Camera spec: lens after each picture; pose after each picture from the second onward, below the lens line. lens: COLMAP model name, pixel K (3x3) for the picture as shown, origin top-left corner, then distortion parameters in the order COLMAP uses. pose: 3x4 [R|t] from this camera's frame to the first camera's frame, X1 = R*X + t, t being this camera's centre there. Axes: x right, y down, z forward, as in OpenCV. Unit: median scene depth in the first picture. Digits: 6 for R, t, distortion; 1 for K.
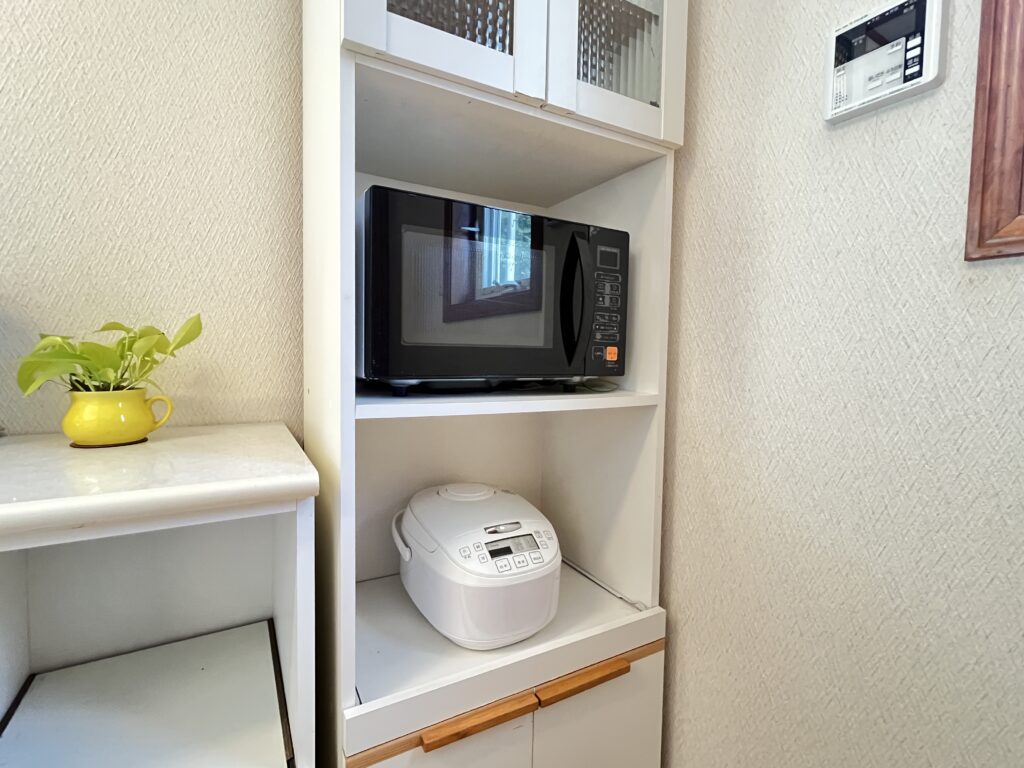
lens RADIAL K [[482.2, 0, 508.7], [0, 482.2, 380.2], [0, 0, 1]] dist [-0.000140, -0.000165]
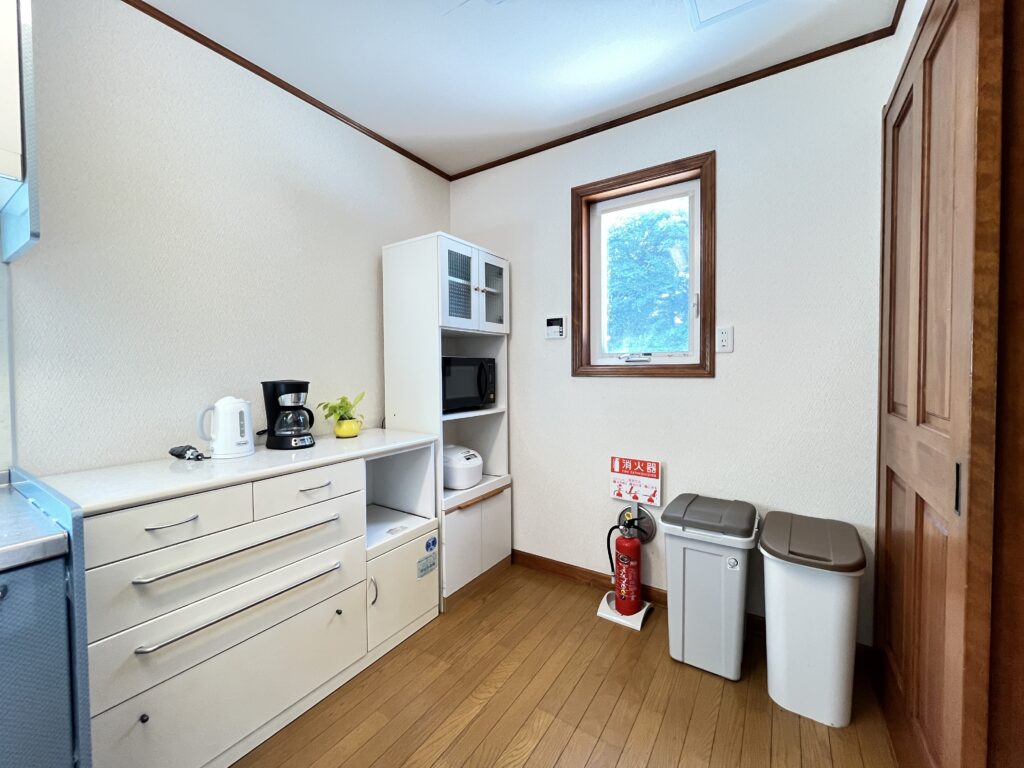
lens RADIAL K [[415.1, 0, 513.2], [0, 415.1, 381.1], [0, 0, 1]] dist [-0.010090, -0.001002]
pose [[0.887689, -0.034975, 0.459113, -0.953305], [0.045346, 0.998904, -0.011580, -0.120734], [-0.458205, 0.031098, 0.888302, -1.563497]]
